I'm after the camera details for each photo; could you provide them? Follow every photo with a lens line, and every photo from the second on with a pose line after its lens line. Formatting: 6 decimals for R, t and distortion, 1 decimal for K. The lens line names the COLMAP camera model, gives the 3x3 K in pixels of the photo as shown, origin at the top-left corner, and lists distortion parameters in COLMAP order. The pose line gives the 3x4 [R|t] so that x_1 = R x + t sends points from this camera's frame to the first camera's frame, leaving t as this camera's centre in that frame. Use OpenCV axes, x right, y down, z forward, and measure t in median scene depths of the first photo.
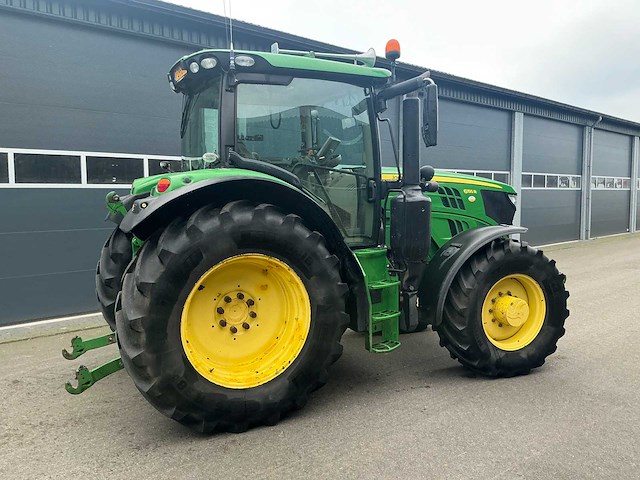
lens RADIAL K [[547.6, 0, 310.4], [0, 547.6, 231.0], [0, 0, 1]] dist [0.000845, -0.002021]
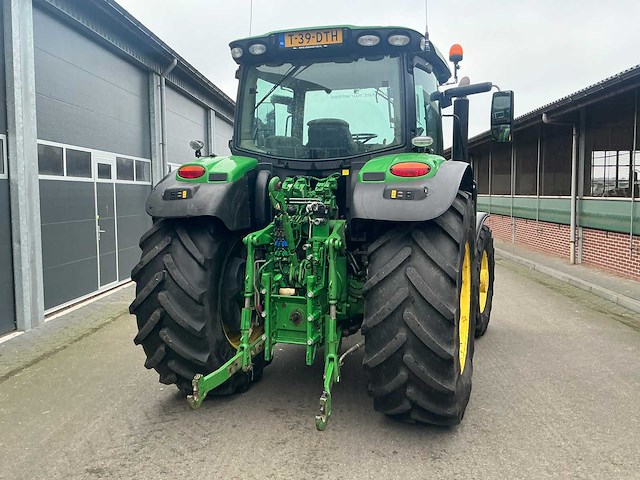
lens RADIAL K [[590.9, 0, 318.0], [0, 590.9, 242.4], [0, 0, 1]] dist [0.041501, -0.019646]
pose [[0.704159, -0.055921, 0.707837, -0.905177], [0.046754, 0.998382, 0.032364, -0.000848], [-0.708501, 0.010305, 0.705634, 0.351428]]
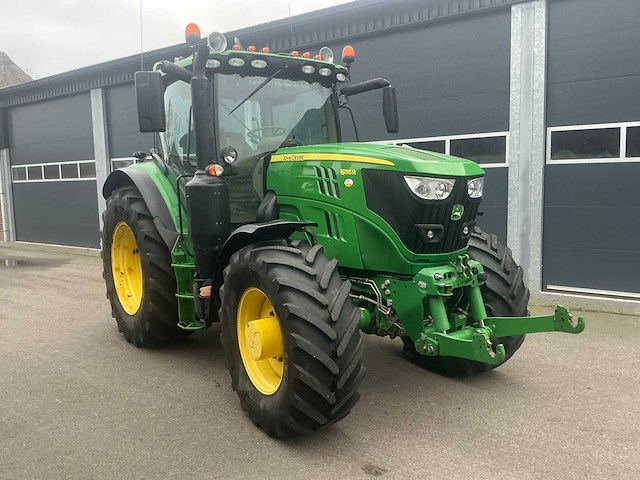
lens RADIAL K [[532.6, 0, 320.0], [0, 532.6, 240.0], [0, 0, 1]] dist [0.091741, -0.164603]
pose [[0.211254, 0.109698, -0.971256, 1.163967], [-0.043052, 0.993762, 0.102876, -0.066669], [0.976483, 0.020081, 0.214659, 1.008973]]
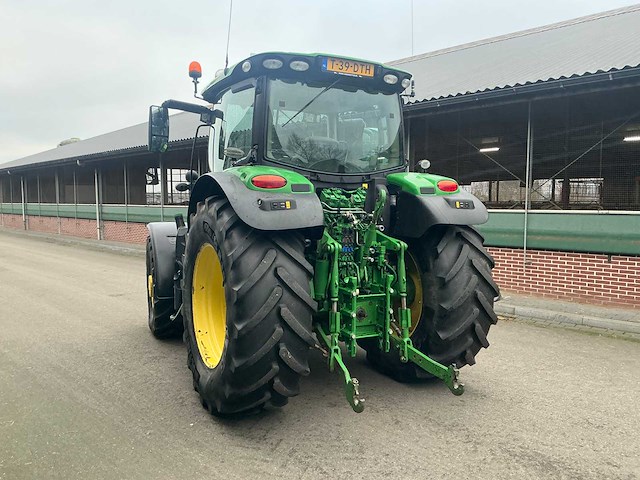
lens RADIAL K [[532.6, 0, 320.0], [0, 532.6, 240.0], [0, 0, 1]] dist [0.091741, -0.164603]
pose [[-0.039689, -0.066306, 0.997010, -1.203802], [0.065500, 0.995477, 0.068811, -0.053855], [-0.997063, 0.068035, -0.035167, 1.115965]]
